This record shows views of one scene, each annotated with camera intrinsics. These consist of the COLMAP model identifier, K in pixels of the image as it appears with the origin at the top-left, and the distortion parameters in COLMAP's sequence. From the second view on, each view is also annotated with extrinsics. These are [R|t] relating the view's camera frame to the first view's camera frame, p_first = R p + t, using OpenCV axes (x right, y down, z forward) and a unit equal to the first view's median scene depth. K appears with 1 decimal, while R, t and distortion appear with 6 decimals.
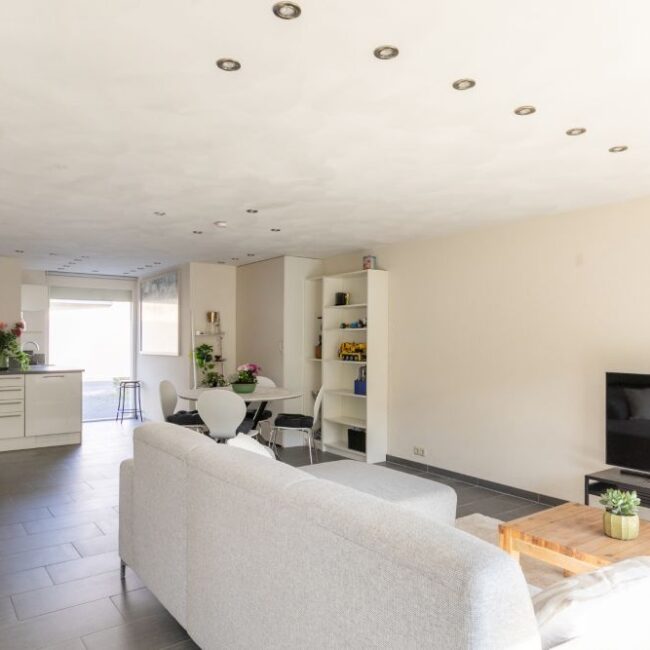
lens RADIAL K [[583.0, 0, 342.7], [0, 583.0, 333.6], [0, 0, 1]] dist [0.000855, -0.008582]
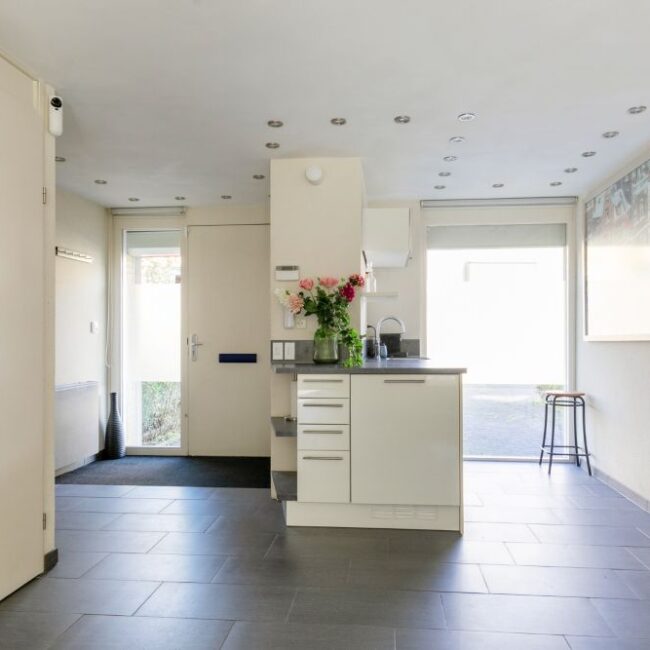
lens RADIAL K [[536.4, 0, 338.5], [0, 536.4, 331.8], [0, 0, 1]] dist [-0.002695, -0.001273]
pose [[0.744425, -0.010055, -0.667630, -0.226873], [0.005453, 0.999945, -0.008979, 0.034583], [0.667683, 0.003043, 0.744439, 0.589972]]
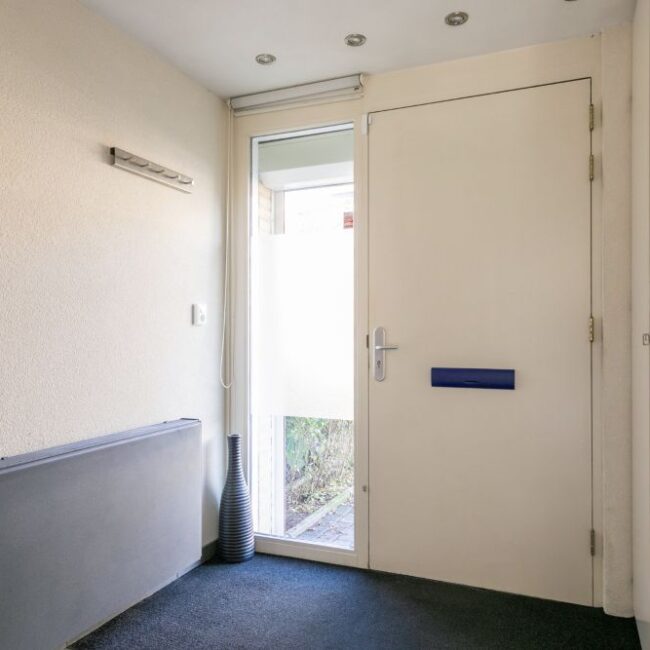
lens RADIAL K [[592.0, 0, 324.8], [0, 592.0, 340.6], [0, 0, 1]] dist [0.002930, -0.002629]
pose [[0.500864, 0.004526, -0.865514, -0.499550], [0.002601, 0.999974, 0.006734, 0.036011], [0.865522, -0.005624, 0.500839, 0.749440]]
